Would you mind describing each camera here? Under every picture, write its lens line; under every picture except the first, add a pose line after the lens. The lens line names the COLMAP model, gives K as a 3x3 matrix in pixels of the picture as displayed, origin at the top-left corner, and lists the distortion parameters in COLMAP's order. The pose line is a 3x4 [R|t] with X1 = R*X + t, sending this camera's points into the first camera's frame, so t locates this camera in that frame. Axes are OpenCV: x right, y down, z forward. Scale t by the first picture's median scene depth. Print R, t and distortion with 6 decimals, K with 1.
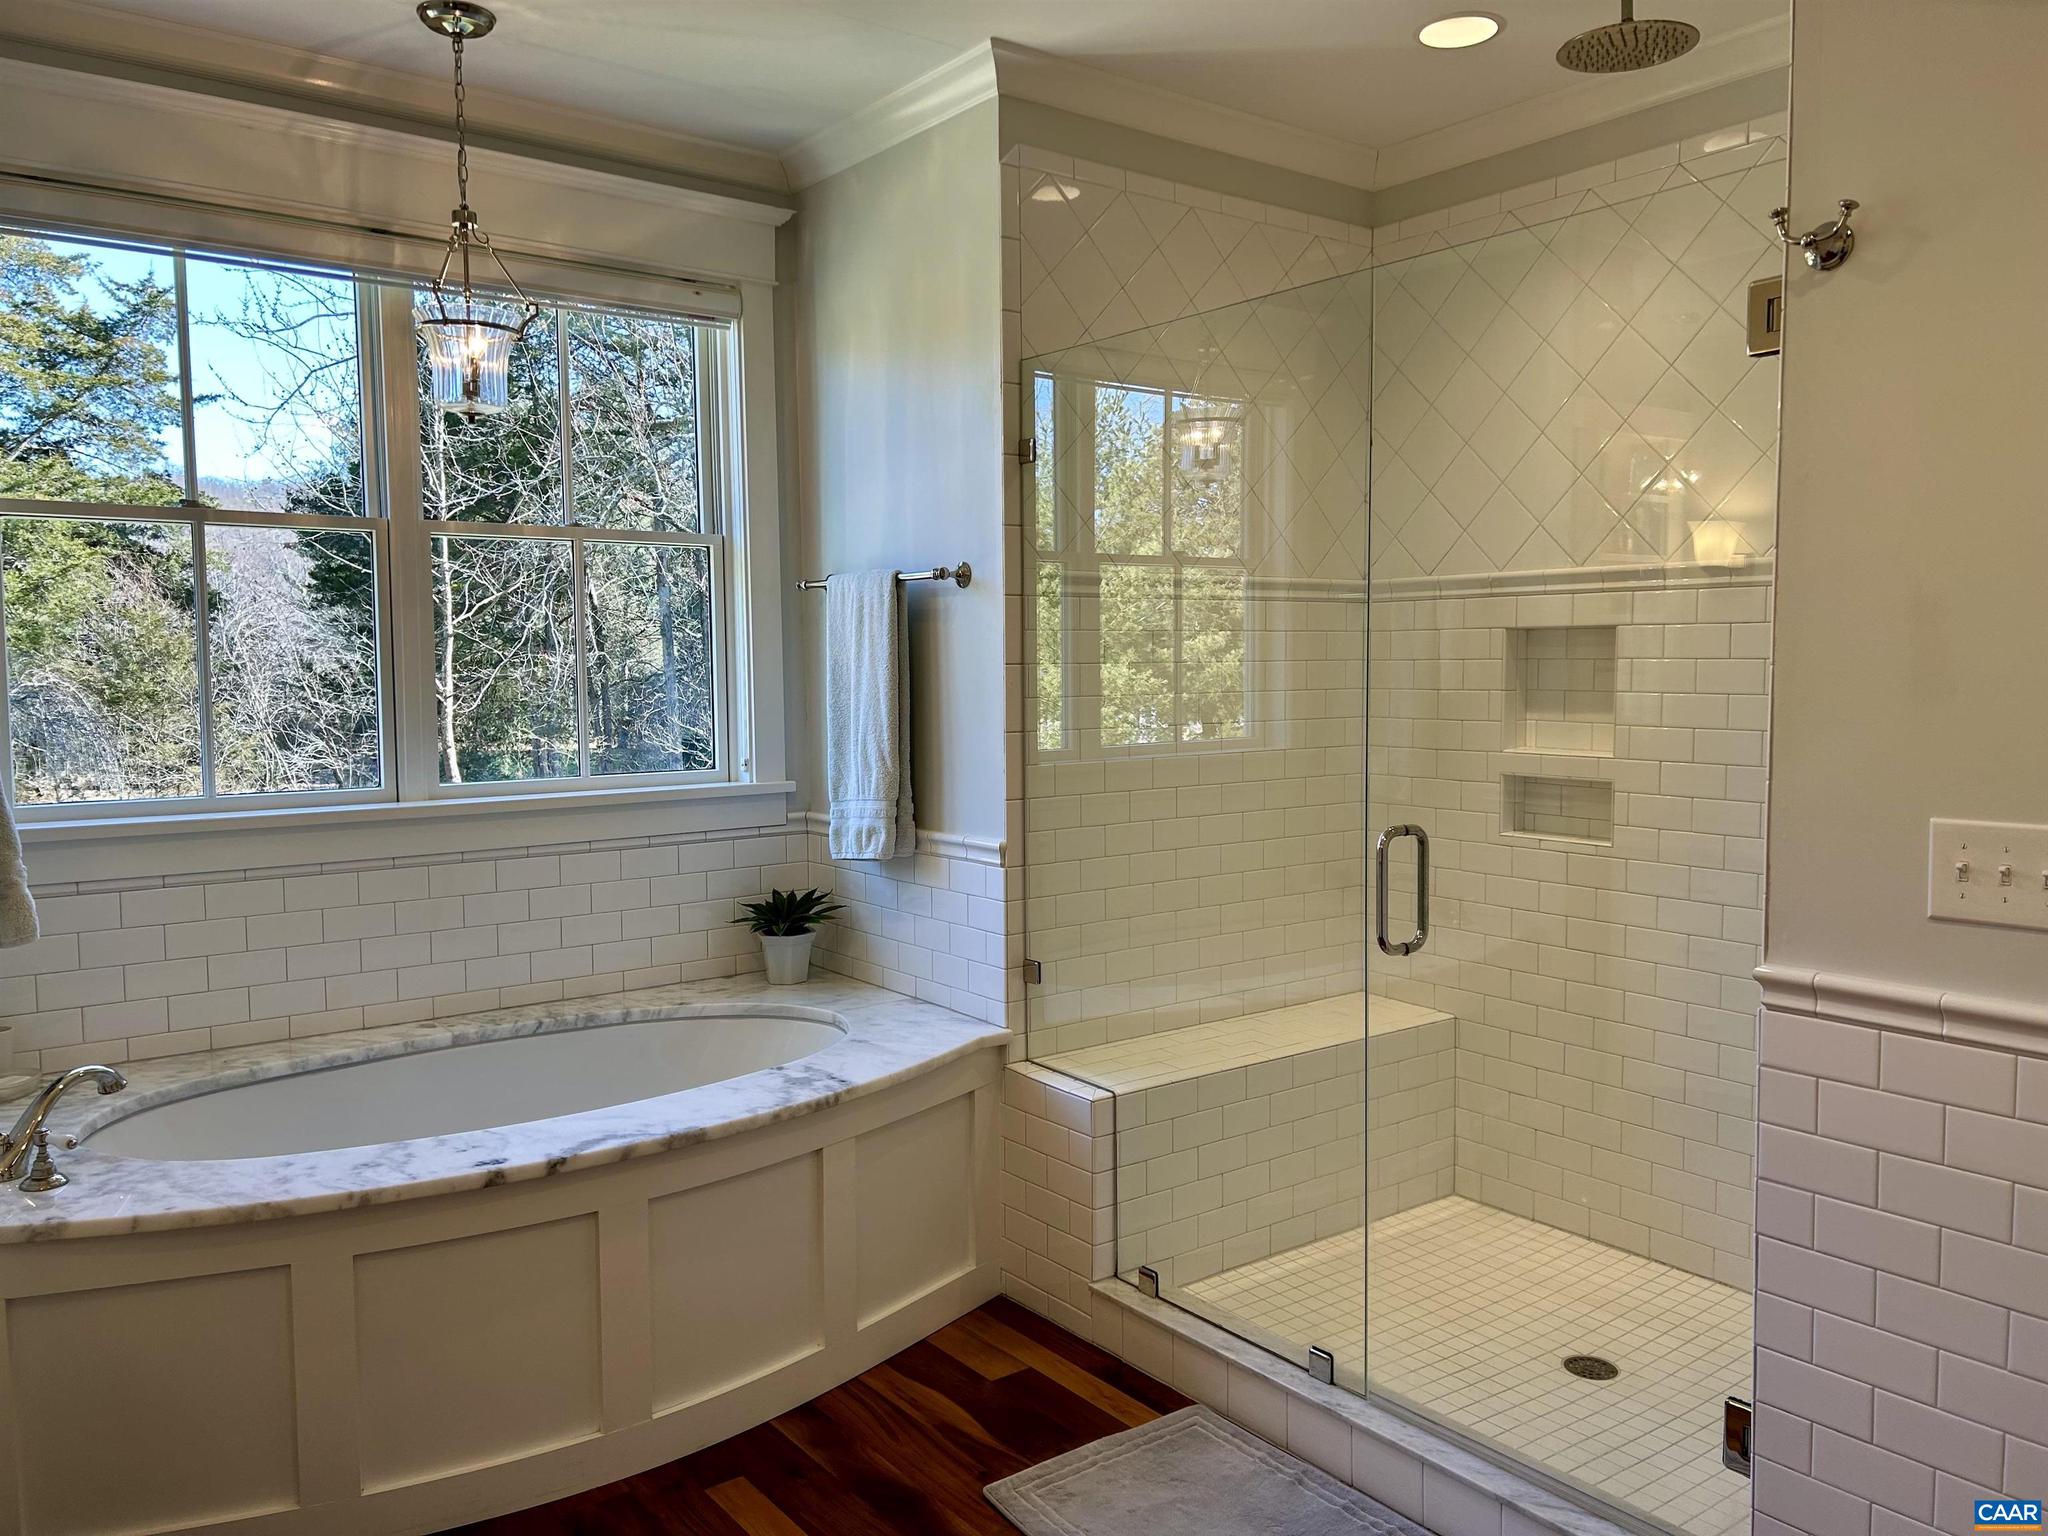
lens RADIAL K [[1543.5, 0, 1021.3], [0, 1543.5, 771.4], [0, 0, 1]] dist [0.052641, -0.029443]
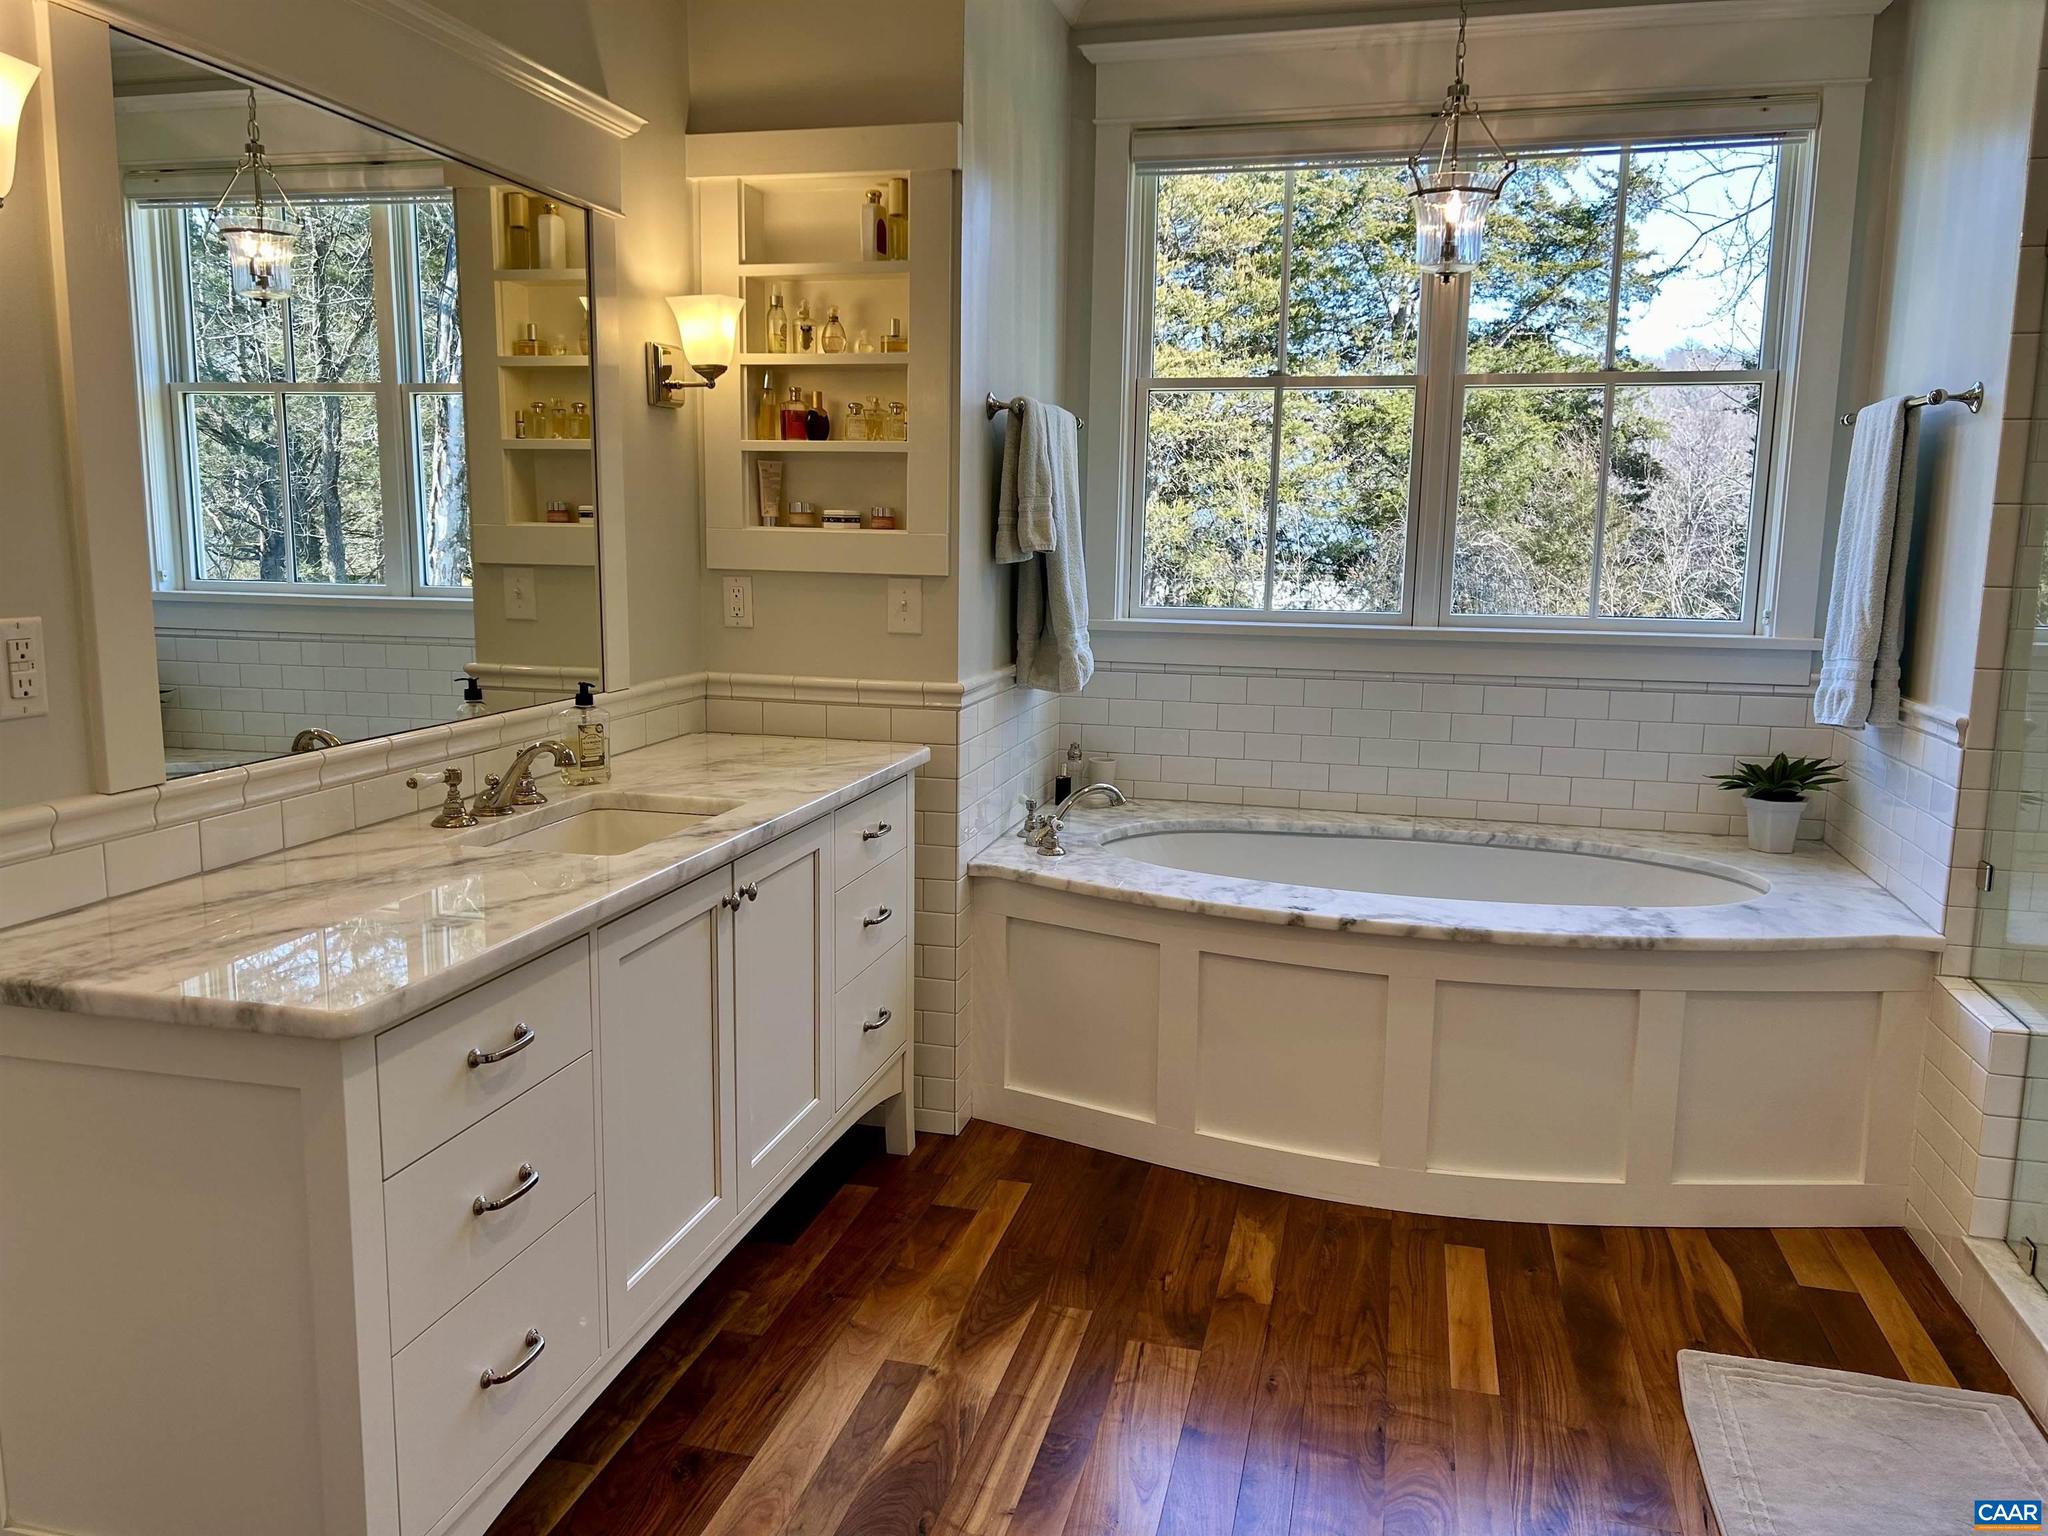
lens RADIAL K [[1543.5, 0, 1011.7], [0, 1543.5, 762.5], [0, 0, 1]] dist [0.052641, -0.029443]
pose [[0.624285, 0.138144, -0.768885, 0.310265], [-0.080194, 0.990373, 0.112826, 0.014216], [0.777070, -0.008776, 0.629353, 0.046341]]
